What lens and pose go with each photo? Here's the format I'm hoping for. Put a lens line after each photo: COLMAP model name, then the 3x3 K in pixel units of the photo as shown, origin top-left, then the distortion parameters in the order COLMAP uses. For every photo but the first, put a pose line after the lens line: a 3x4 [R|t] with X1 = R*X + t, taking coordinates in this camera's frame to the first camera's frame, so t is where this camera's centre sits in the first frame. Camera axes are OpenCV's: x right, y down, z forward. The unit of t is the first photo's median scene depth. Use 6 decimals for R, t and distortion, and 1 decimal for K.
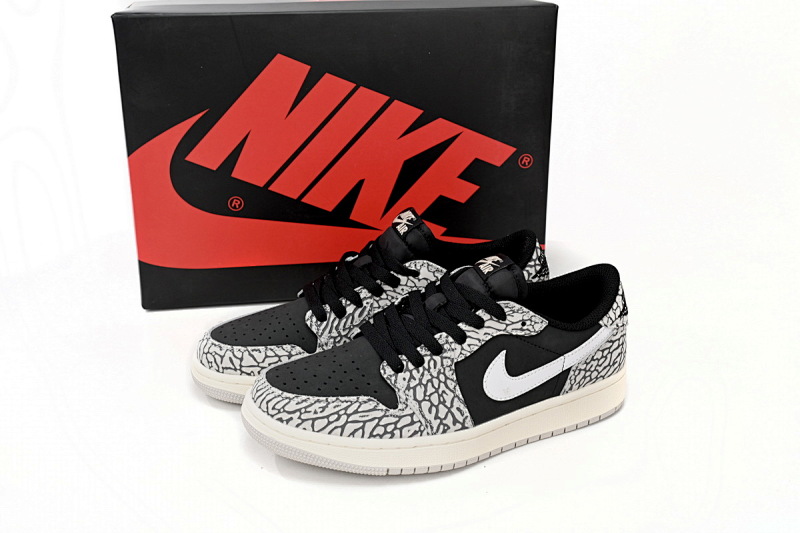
lens RADIAL K [[975.1, 0, 394.5], [0, 975.1, 266.7], [0, 0, 1]] dist [-0.036005, 0.000000]
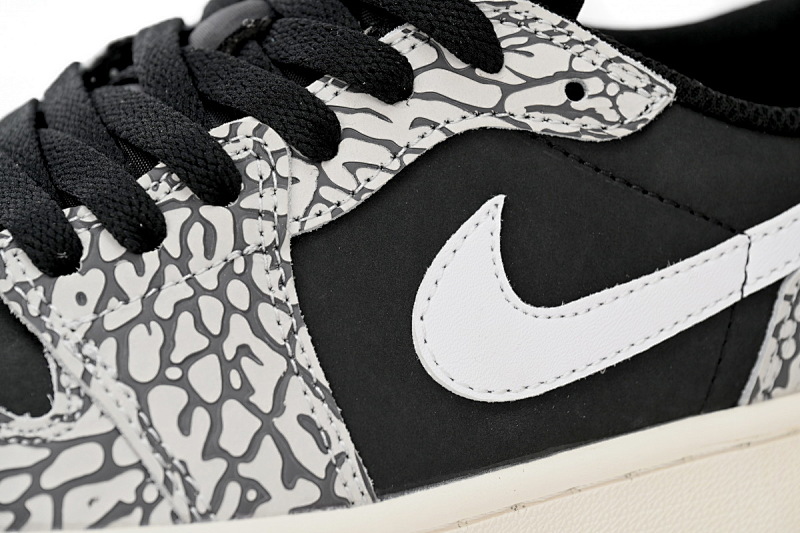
lens RADIAL K [[2644.5, 0, 403.9], [0, 2644.5, 265.0], [0, 0, 1]] dist [0.000646, 0.000000]
pose [[0.999916, -0.011189, -0.006557, 0.094724], [0.010226, 0.991205, -0.131942, 0.194648], [0.007976, 0.131863, 0.991236, 0.346394]]
